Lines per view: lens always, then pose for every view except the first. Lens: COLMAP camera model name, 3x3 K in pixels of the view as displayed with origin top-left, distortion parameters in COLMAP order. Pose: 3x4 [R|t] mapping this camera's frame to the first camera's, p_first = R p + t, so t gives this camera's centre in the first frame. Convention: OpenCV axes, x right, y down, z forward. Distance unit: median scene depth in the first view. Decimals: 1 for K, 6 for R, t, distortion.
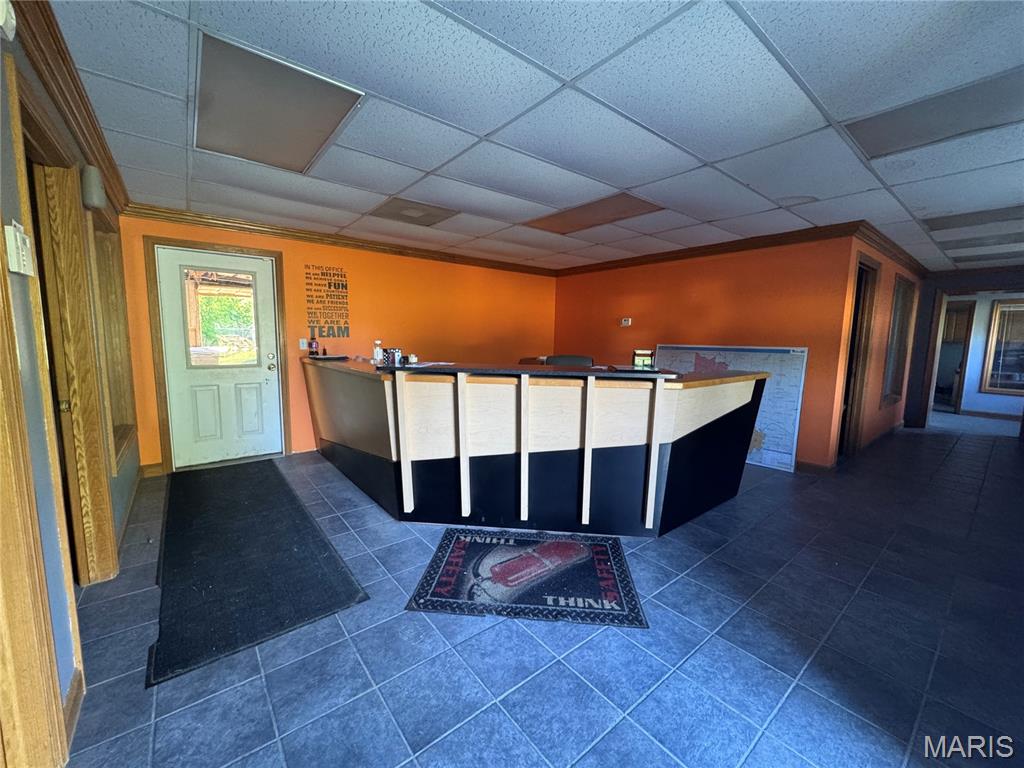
lens RADIAL K [[408.9, 0, 512.0], [0, 408.9, 384.0], [0, 0, 1]] dist [-0.000336, -0.000187]
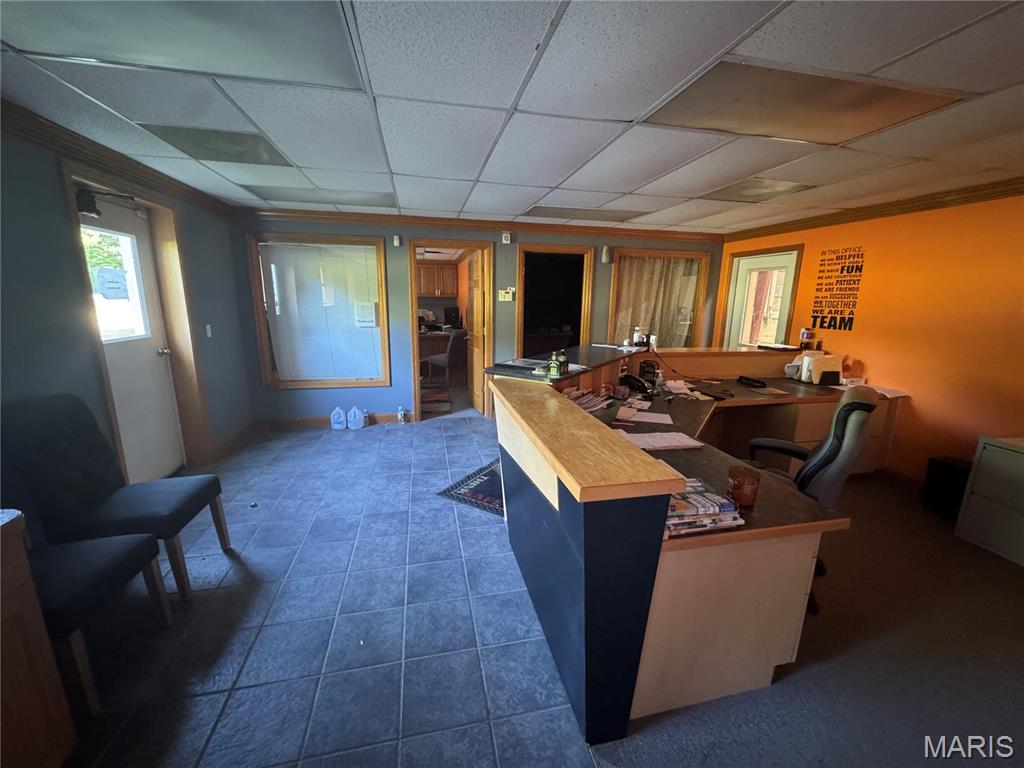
lens RADIAL K [[408.9, 0, 512.0], [0, 408.9, 384.0], [0, 0, 1]] dist [-0.000336, -0.000187]
pose [[-0.442790, 0.166415, -0.881046, 0.704062], [-0.129719, 0.960397, 0.246597, -0.135326], [0.887192, 0.223479, -0.403667, 0.809619]]
